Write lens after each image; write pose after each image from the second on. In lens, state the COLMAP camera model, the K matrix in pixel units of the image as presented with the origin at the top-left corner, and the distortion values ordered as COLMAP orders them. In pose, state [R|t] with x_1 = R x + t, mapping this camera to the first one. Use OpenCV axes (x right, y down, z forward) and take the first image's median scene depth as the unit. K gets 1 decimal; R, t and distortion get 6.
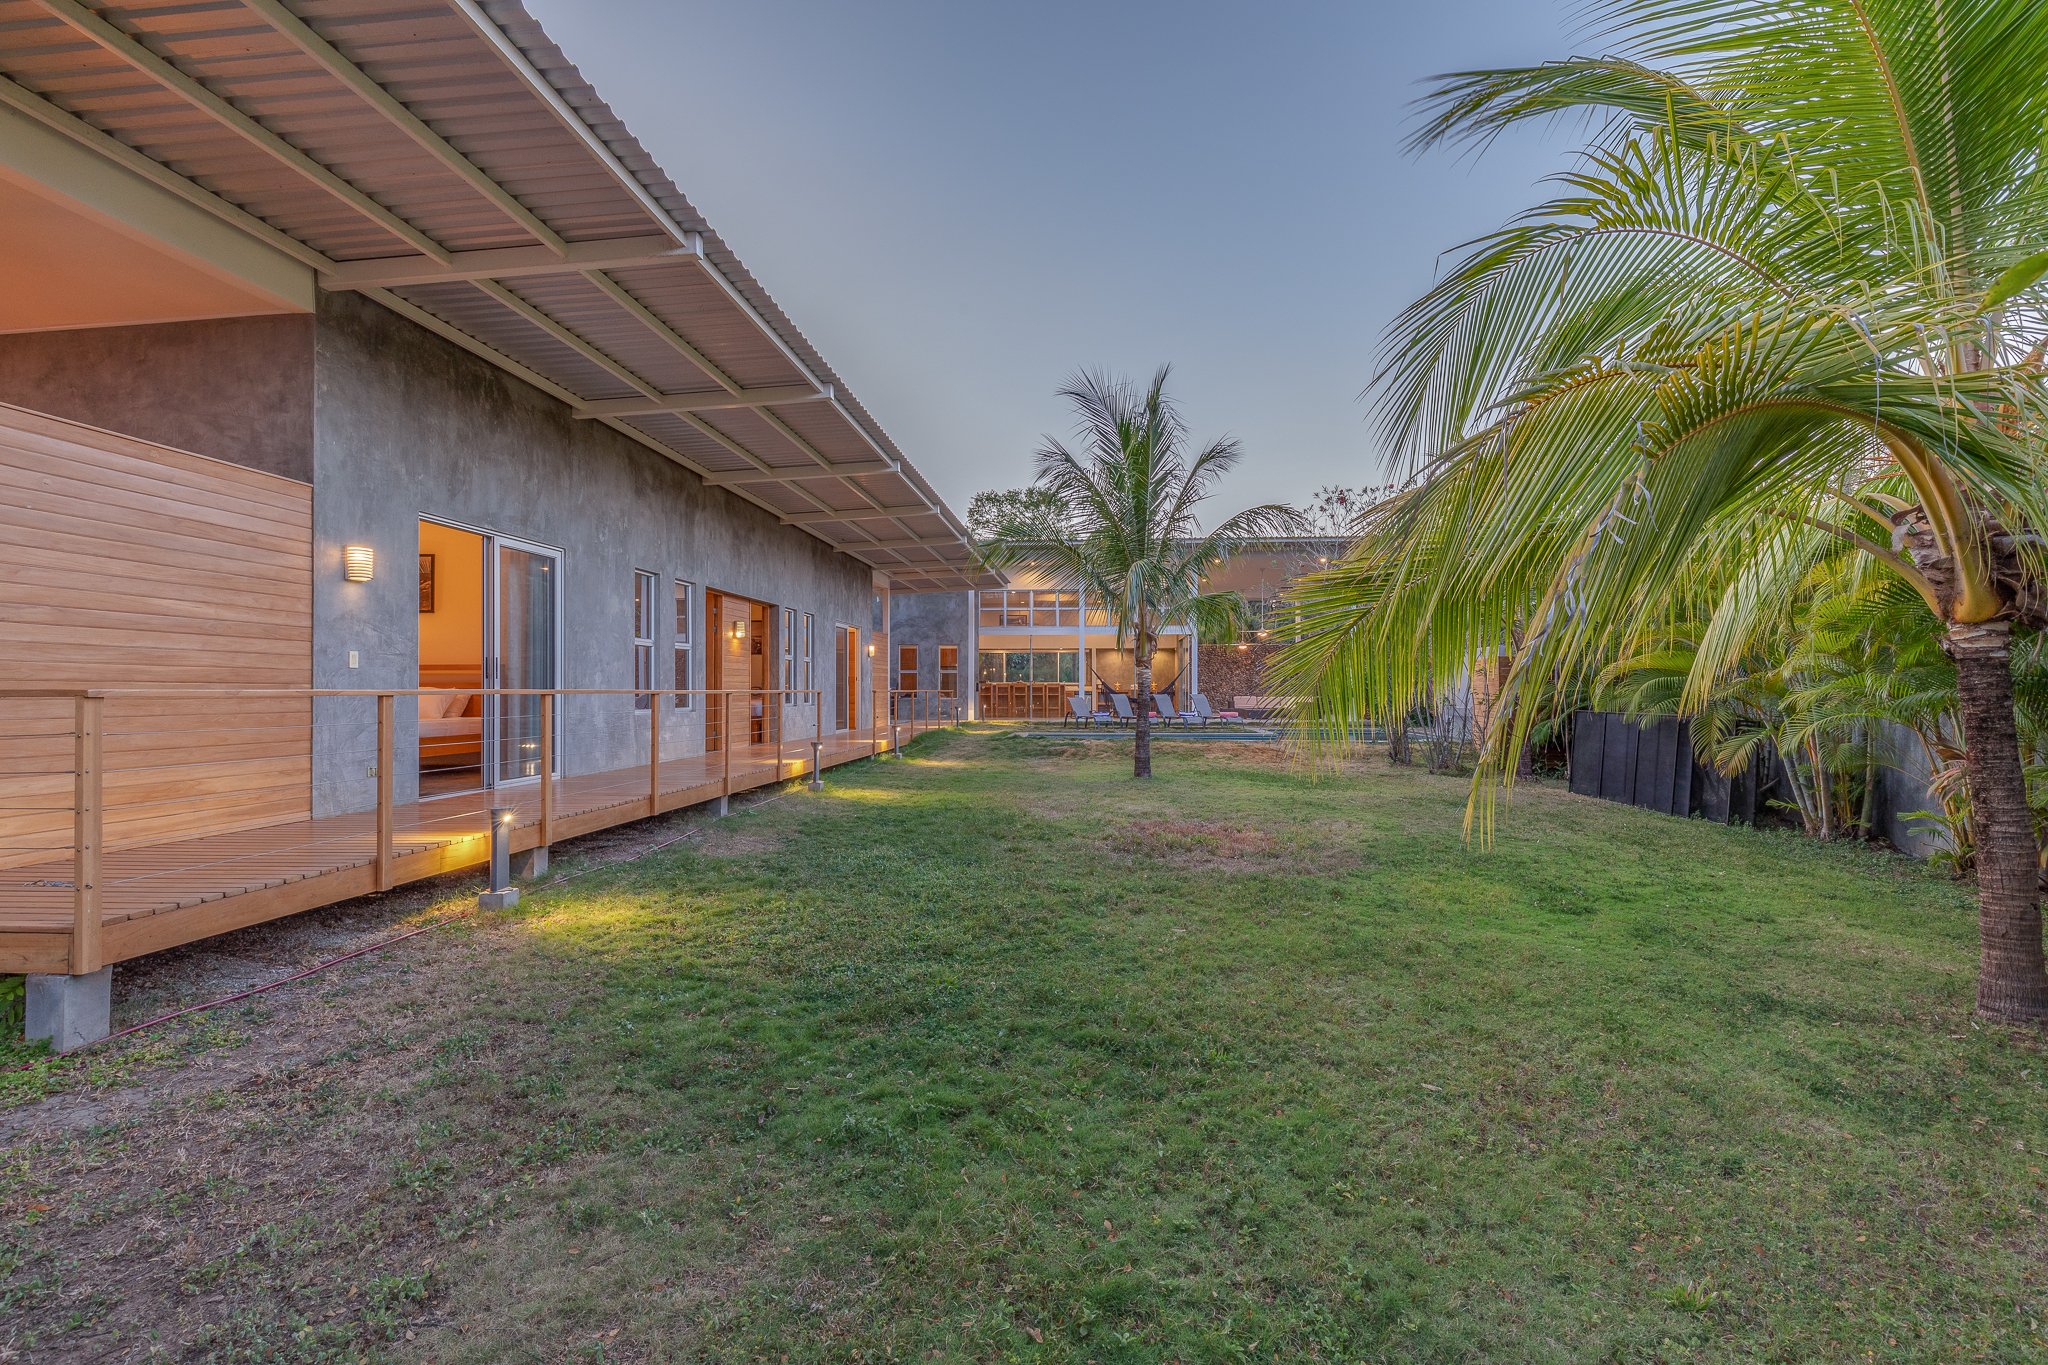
lens RADIAL K [[917.3, 0, 1038.4], [0, 917.3, 685.5], [0, 0, 1]] dist [0.008337, 0.000307]
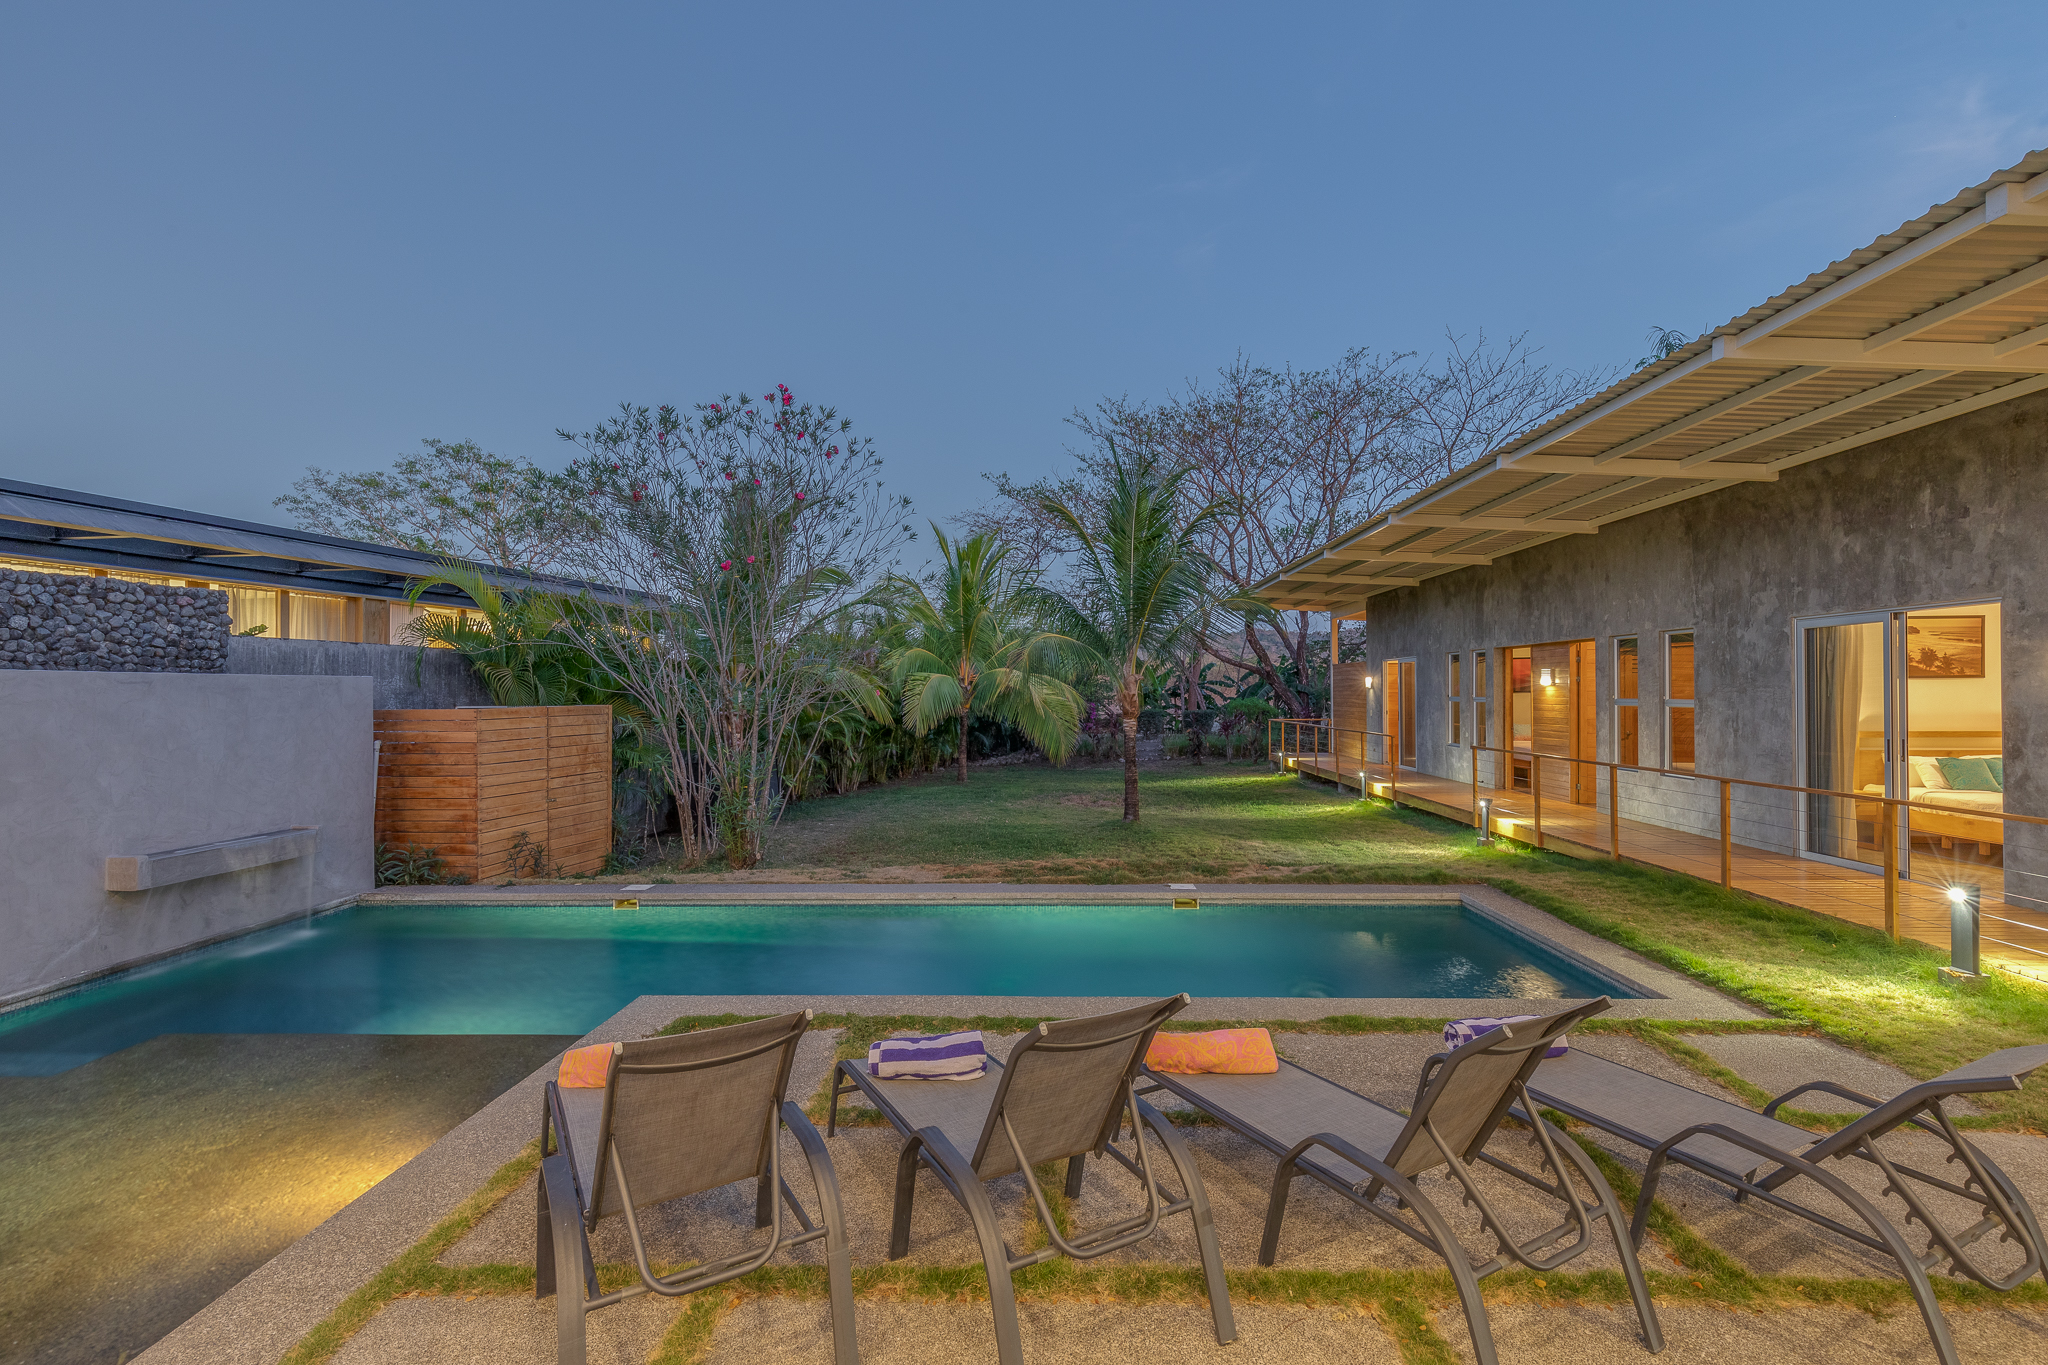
lens RADIAL K [[917.3, 0, 1039.4], [0, 917.3, 683.6], [0, 0, 1]] dist [0.008337, 0.000307]
pose [[-0.998784, 0.004419, -0.049100, 0.402773], [0.005137, 0.999881, -0.014519, -0.065547], [0.049030, -0.014754, -0.998688, 3.018818]]
